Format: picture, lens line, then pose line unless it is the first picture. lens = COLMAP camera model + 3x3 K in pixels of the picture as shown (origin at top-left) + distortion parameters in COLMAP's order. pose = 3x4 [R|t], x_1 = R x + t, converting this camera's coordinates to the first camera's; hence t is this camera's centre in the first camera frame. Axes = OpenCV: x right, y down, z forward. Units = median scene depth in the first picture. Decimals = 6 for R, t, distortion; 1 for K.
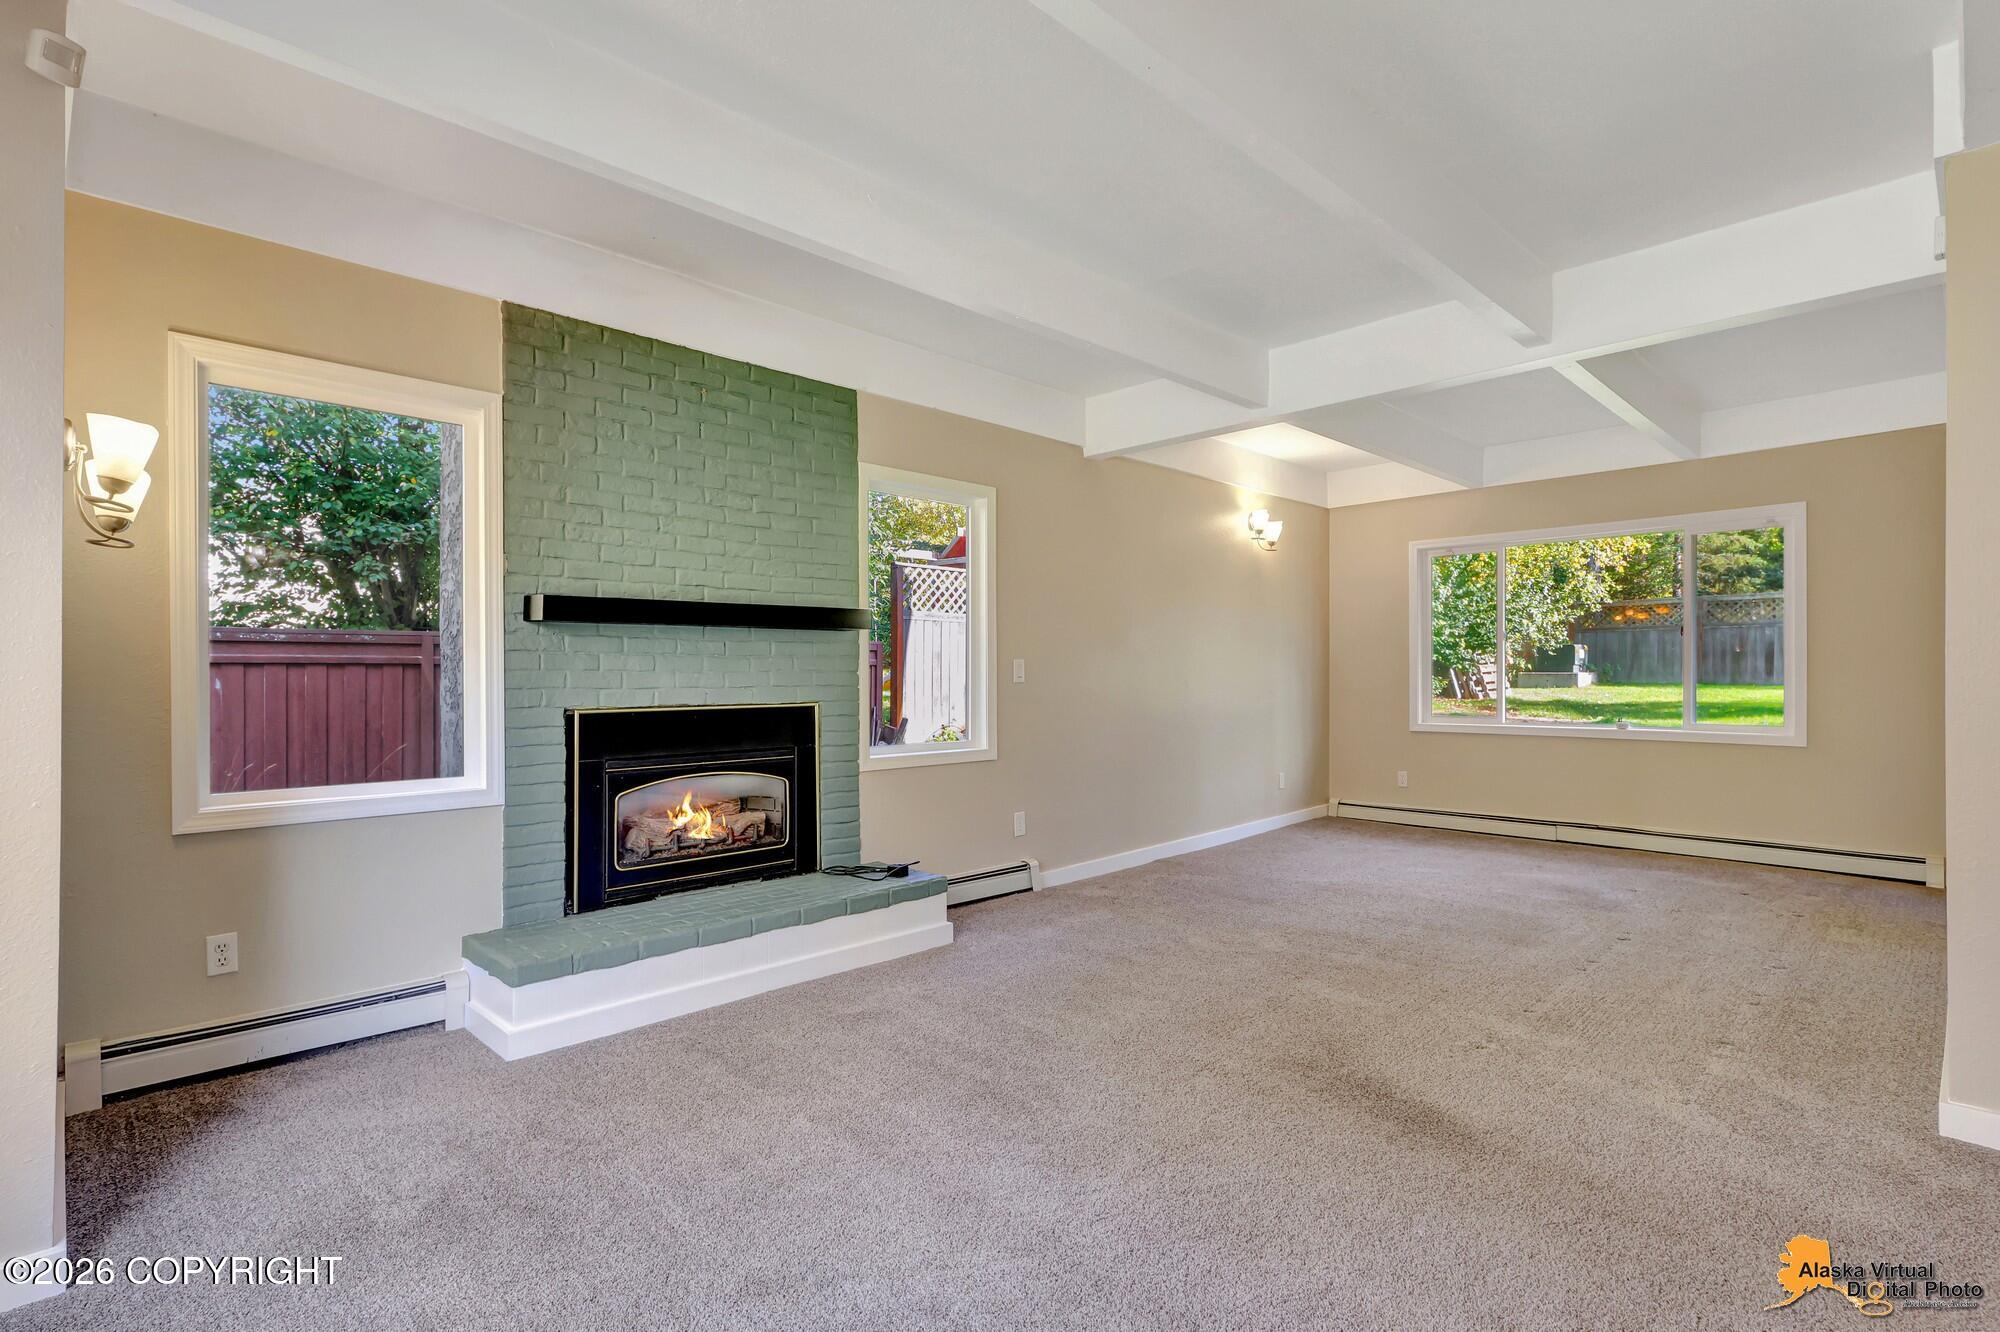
lens RADIAL K [[951.4, 0, 1007.7], [0, 951.4, 692.2], [0, 0, 1]] dist [0.000355, 0.000781]
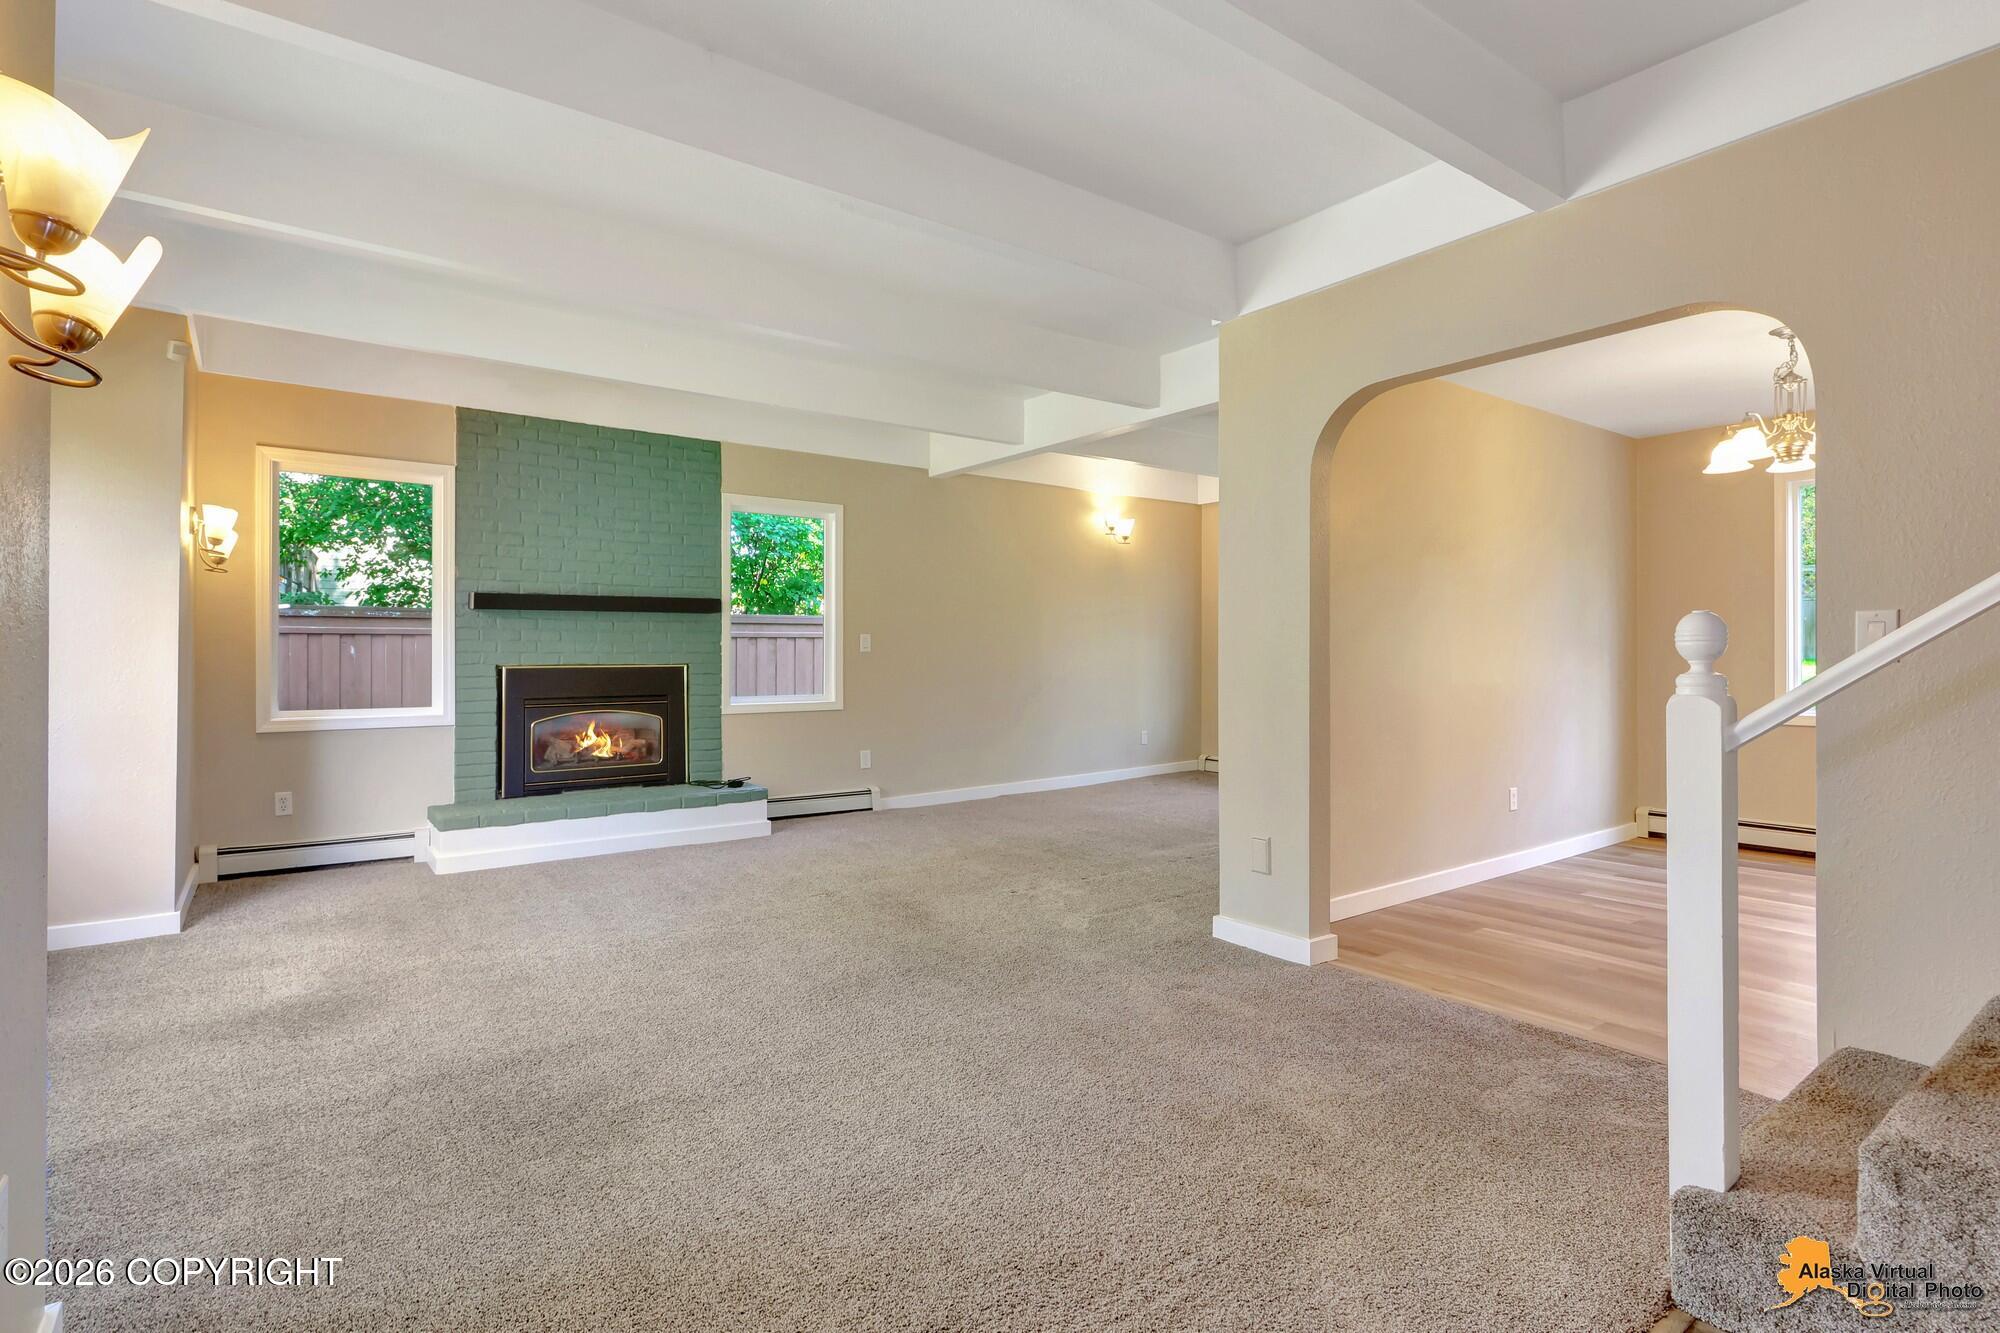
lens RADIAL K [[972.3, 0, 1000.0], [0, 972.3, 666.5], [0, 0, 1]] dist [0.000635, -0.000115]
pose [[0.988939, 0.009602, -0.148011, 0.522400], [-0.009593, 0.999954, 0.000781, 0.009536], [0.148012, 0.000648, 0.988985, -0.400727]]
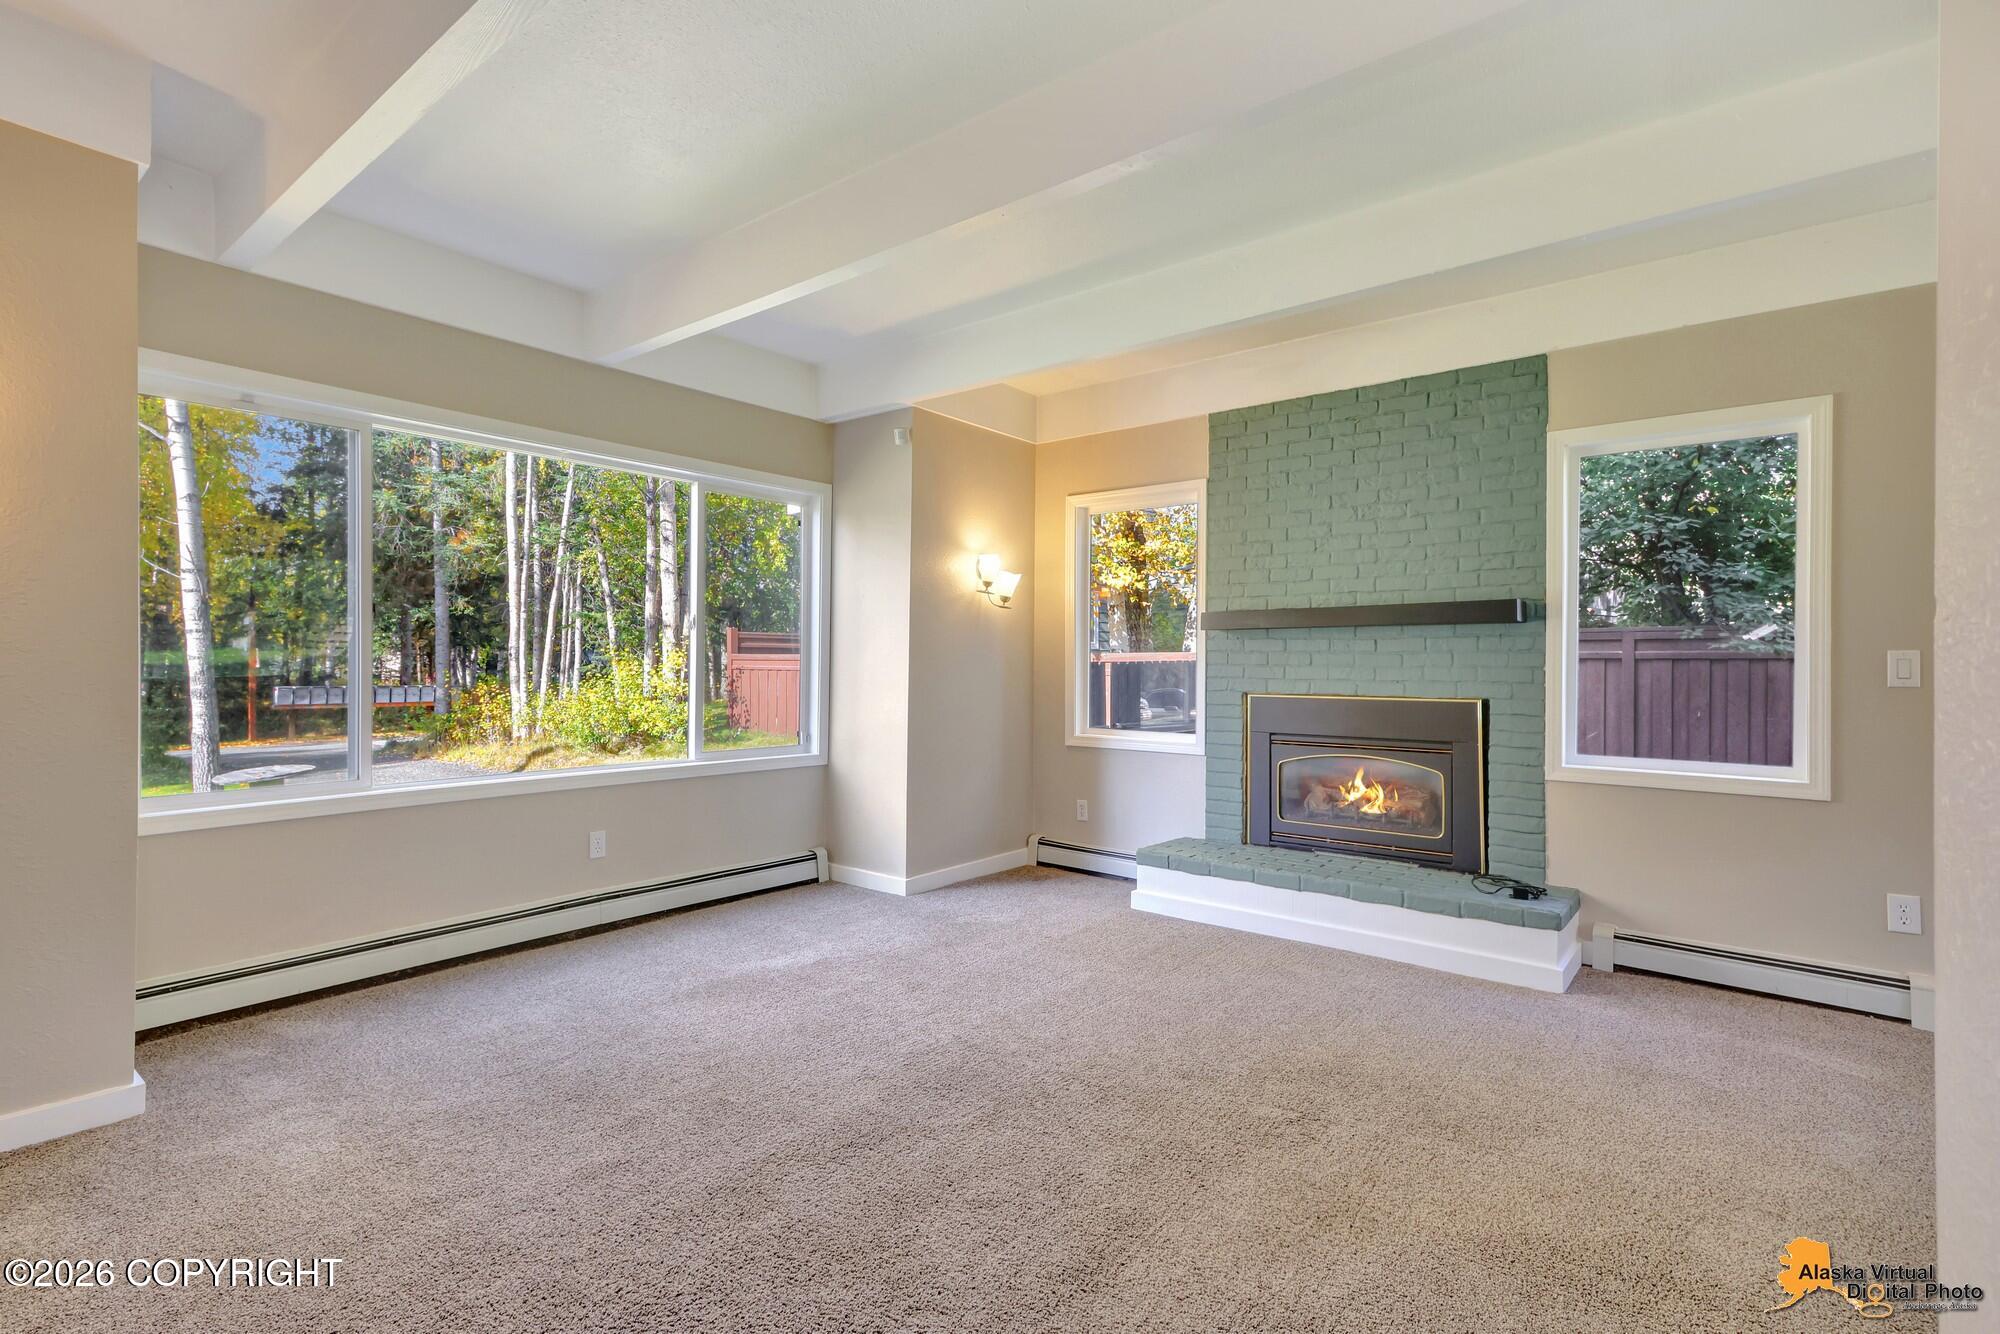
lens RADIAL K [[916.4, 0, 981.5], [0, 916.4, 674.5], [0, 0, 1]] dist [0.005919, 0.000013]
pose [[0.097808, 0.013622, -0.995112, 0.737152], [-0.026400, 0.999590, 0.011089, -0.012177], [0.994855, 0.025187, 0.098128, 0.443149]]
